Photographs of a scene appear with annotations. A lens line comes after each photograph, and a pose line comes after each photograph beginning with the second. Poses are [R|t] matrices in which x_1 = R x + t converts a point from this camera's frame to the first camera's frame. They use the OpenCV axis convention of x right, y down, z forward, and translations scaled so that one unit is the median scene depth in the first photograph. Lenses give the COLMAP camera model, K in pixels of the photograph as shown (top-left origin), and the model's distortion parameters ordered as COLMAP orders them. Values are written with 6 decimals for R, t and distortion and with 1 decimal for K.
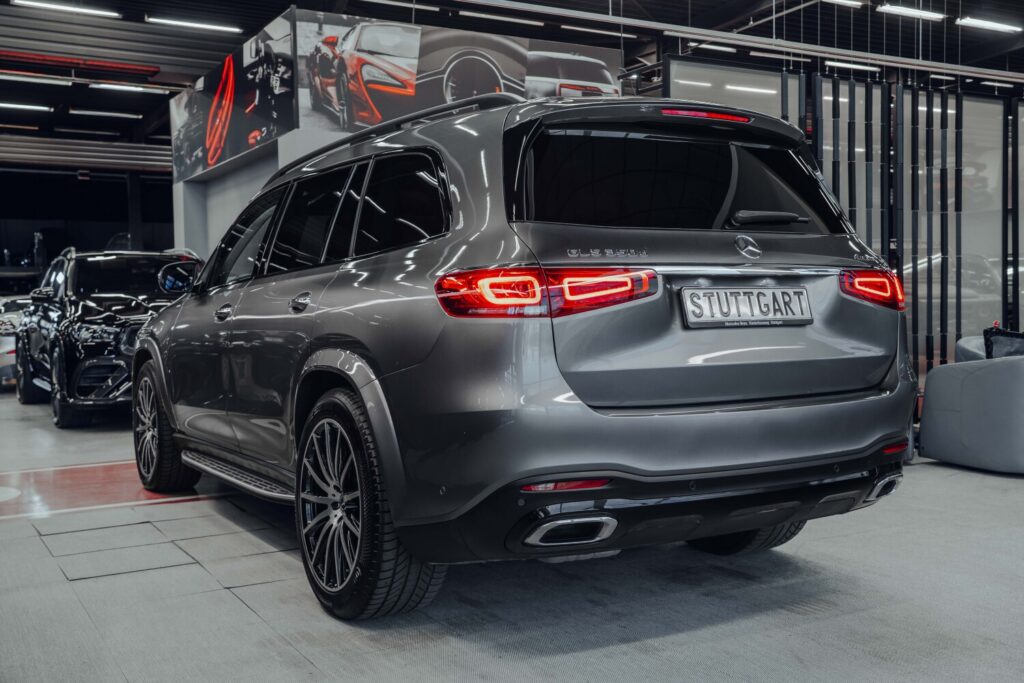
lens RADIAL K [[1055.0, 0, 499.1], [0, 1055.0, 323.0], [0, 0, 1]] dist [0.051927, 0.000000]
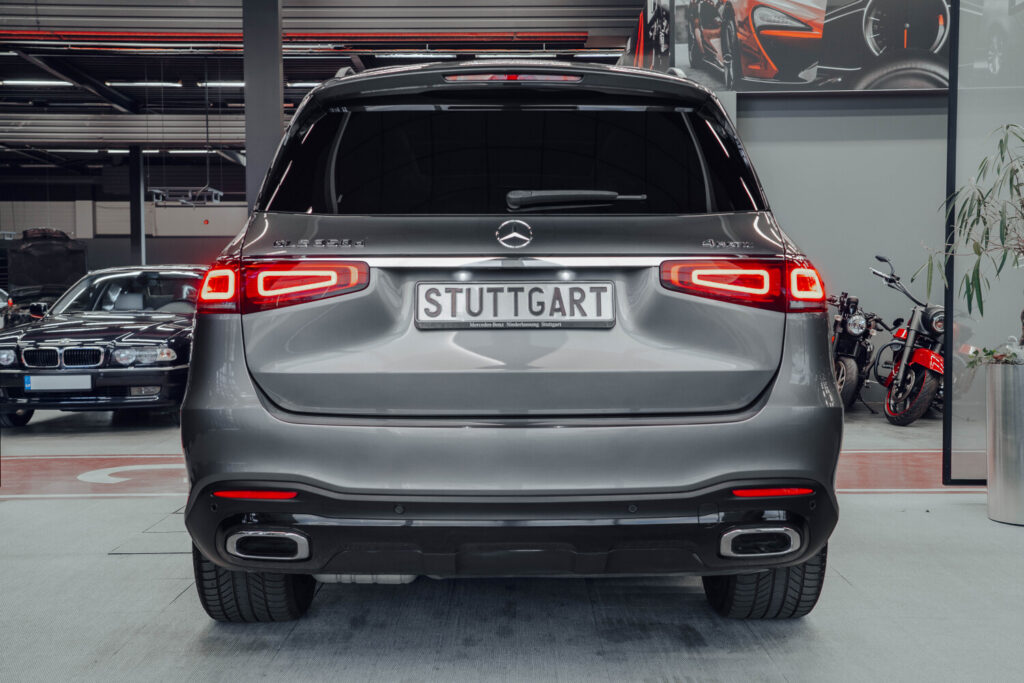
lens RADIAL K [[1234.3, 0, 473.6], [0, 1234.3, 323.0], [0, 0, 1]] dist [0.086203, 0.000000]
pose [[0.875091, 0.020224, -0.483535, 0.612538], [-0.016537, 0.999793, 0.011887, -0.011080], [0.483675, -0.002406, 0.875244, 0.113016]]
